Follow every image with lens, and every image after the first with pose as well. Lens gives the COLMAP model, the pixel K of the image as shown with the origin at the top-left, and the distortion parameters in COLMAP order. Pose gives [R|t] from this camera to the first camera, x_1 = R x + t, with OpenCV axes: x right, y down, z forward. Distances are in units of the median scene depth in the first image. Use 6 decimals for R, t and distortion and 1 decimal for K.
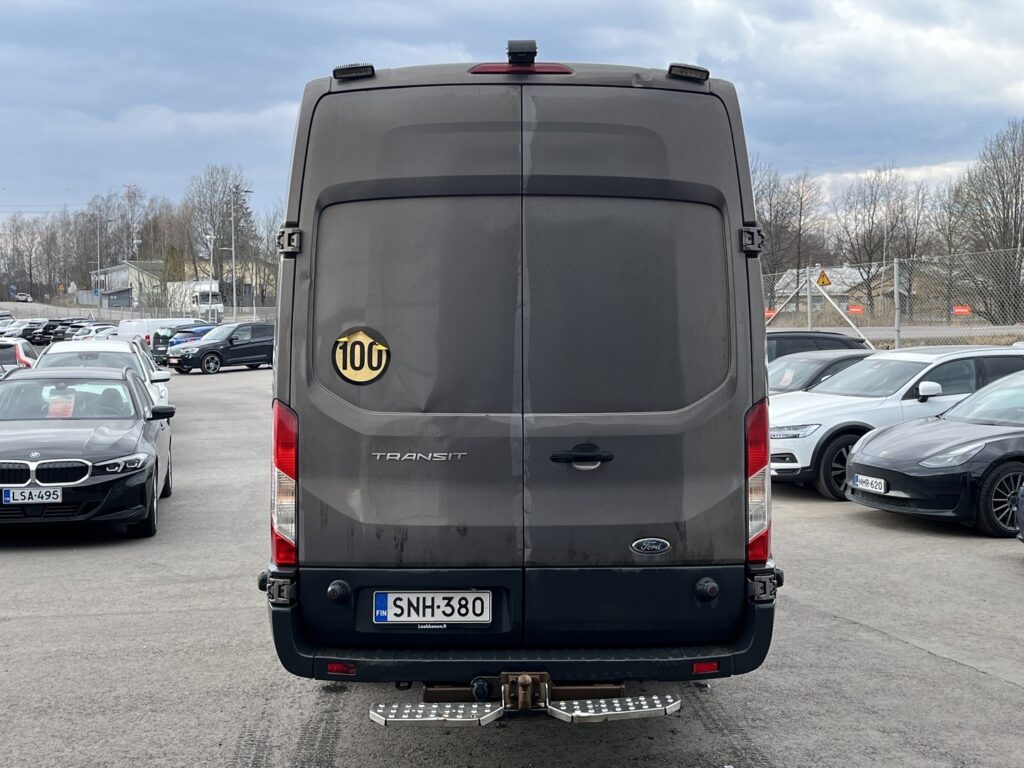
lens RADIAL K [[1291.1, 0, 547.5], [0, 1291.1, 371.4], [0, 0, 1]] dist [0.043477, 0.000000]
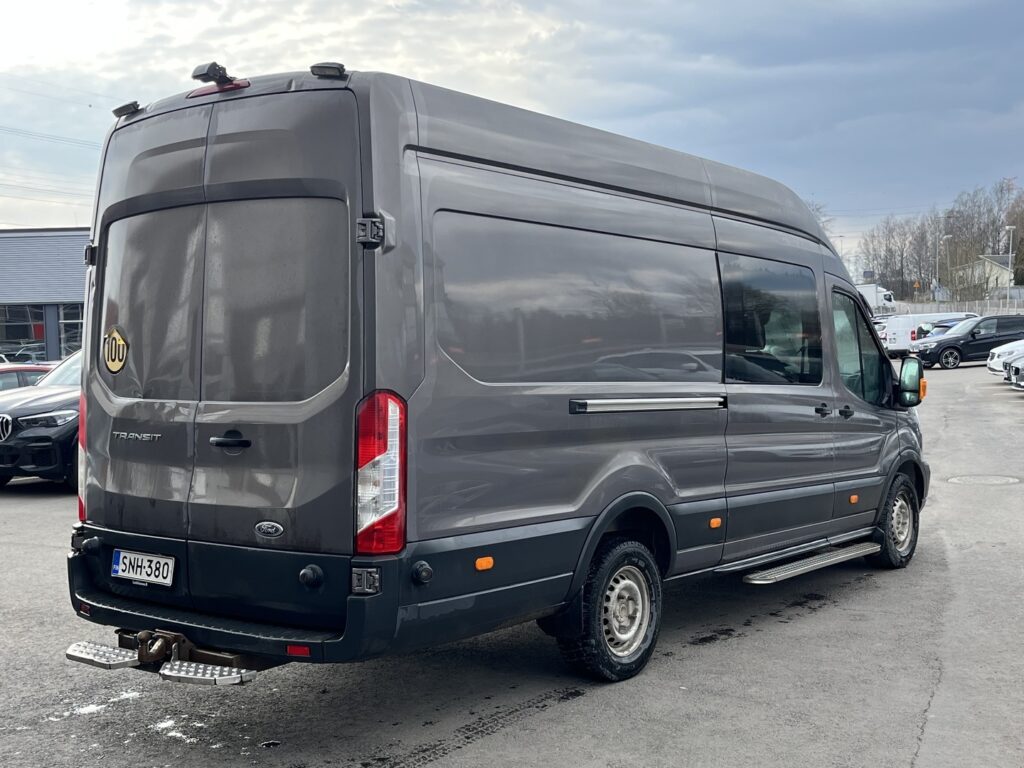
lens RADIAL K [[1291.1, 0, 543.1], [0, 1291.1, 380.9], [0, 0, 1]] dist [0.043477, 0.000000]
pose [[0.789305, 0.010146, -0.613918, 0.900396], [-0.003418, 0.999921, 0.012131, 0.000918], [0.613992, -0.007476, 0.789277, 0.306037]]
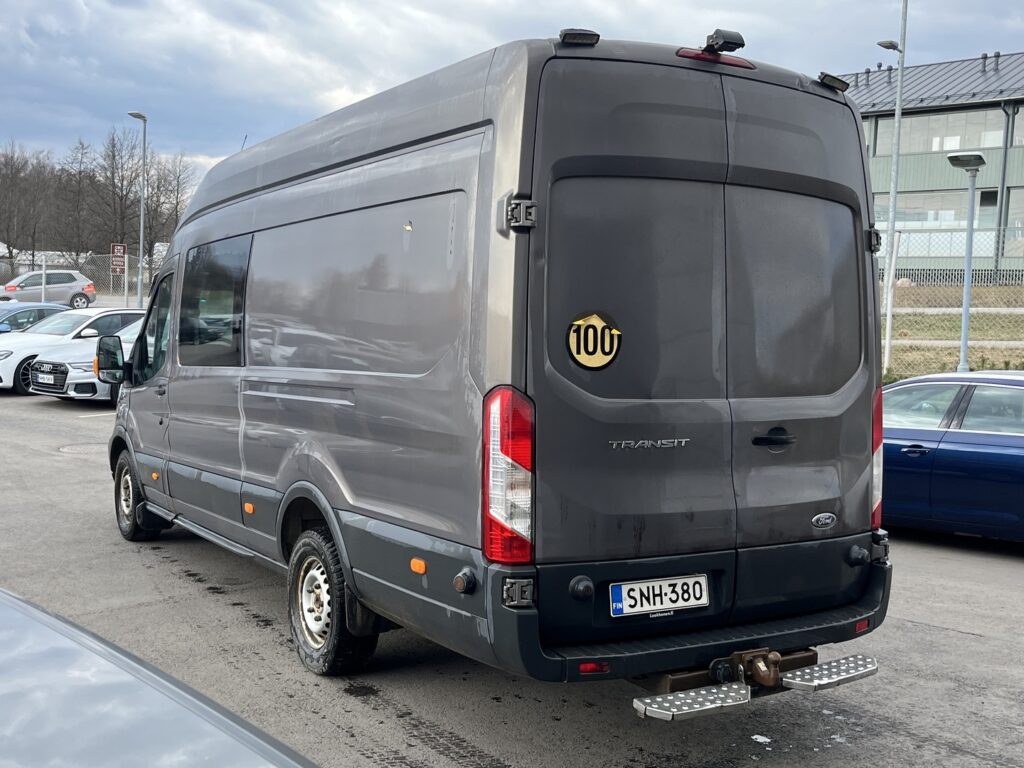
lens RADIAL K [[1181.7, 0, 511.6], [0, 1181.7, 382.8], [0, 0, 1]] dist [0.020455, 0.000000]
pose [[0.869927, -0.002972, 0.493171, -0.632653], [-0.013883, 0.999438, 0.030511, -0.006329], [-0.492984, -0.033389, 0.869397, 0.272694]]
